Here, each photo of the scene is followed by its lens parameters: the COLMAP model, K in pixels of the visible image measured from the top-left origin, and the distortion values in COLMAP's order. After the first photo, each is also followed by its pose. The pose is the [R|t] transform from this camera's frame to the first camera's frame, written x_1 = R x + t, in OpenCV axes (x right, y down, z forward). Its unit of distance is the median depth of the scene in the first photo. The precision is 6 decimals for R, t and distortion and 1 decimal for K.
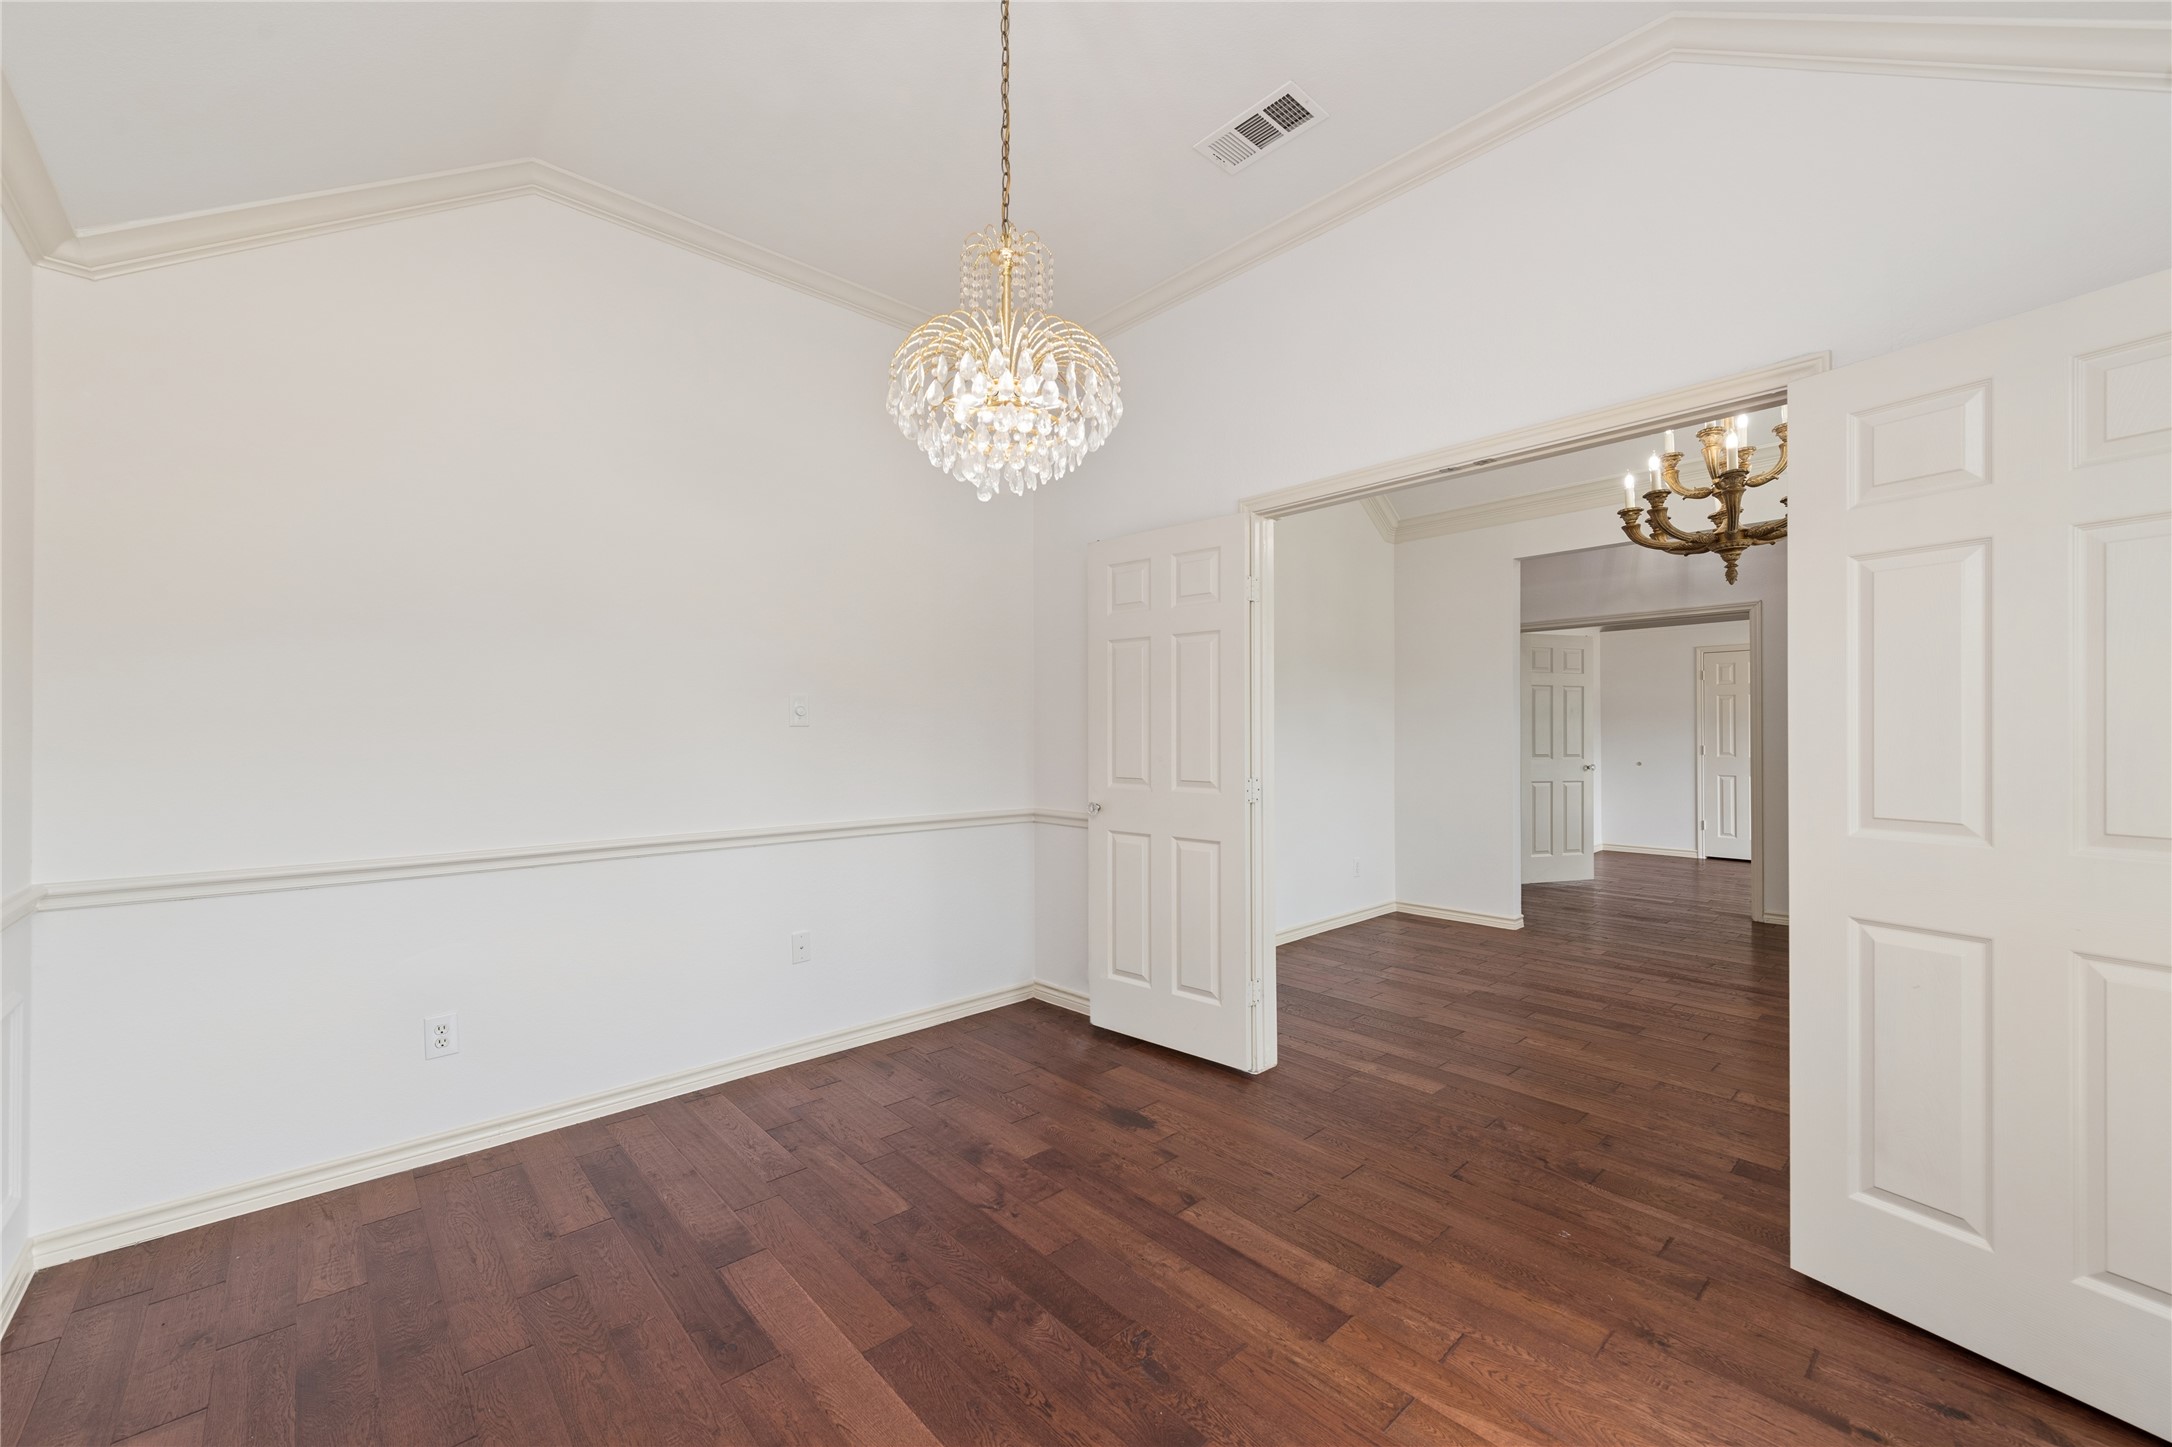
lens RADIAL K [[851.0, 0, 1088.7], [0, 851.0, 730.4], [0, 0, 1]] dist [0.000558, 0.000180]
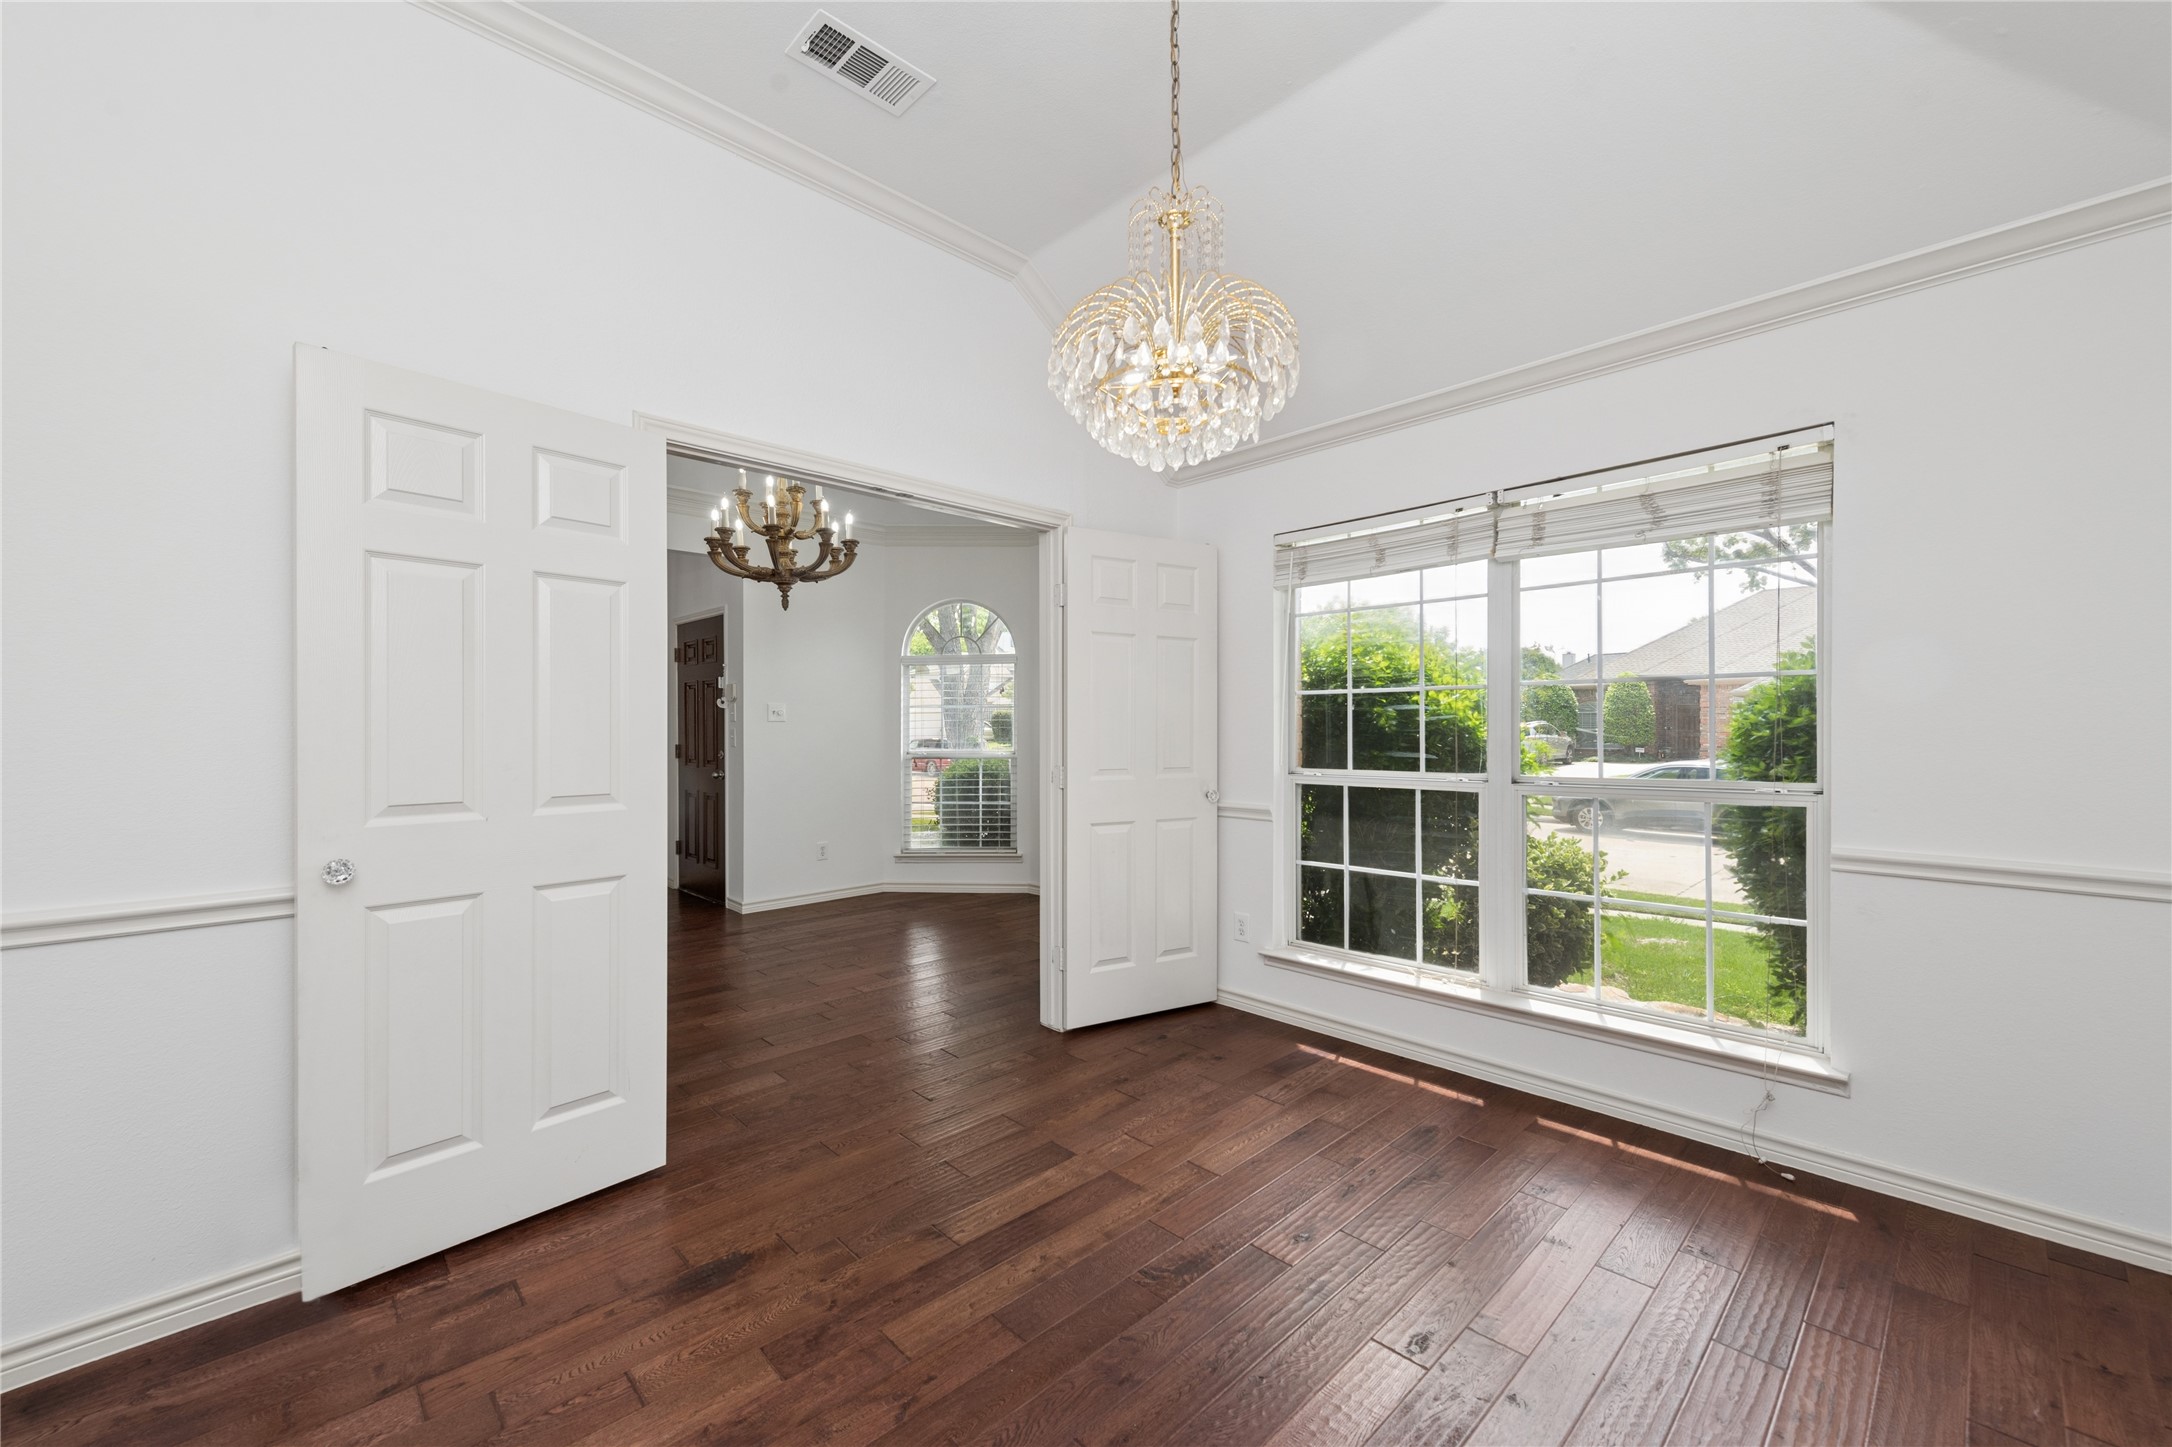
lens RADIAL K [[855.2, 0, 1086.0], [0, 855.2, 723.5], [0, 0, 1]] dist [0.000907, 0.000005]
pose [[-0.031625, 0.004536, 0.999489, -0.830115], [-0.007441, 0.999961, -0.004774, 0.000437], [-0.999472, -0.007588, -0.031591, 0.882058]]
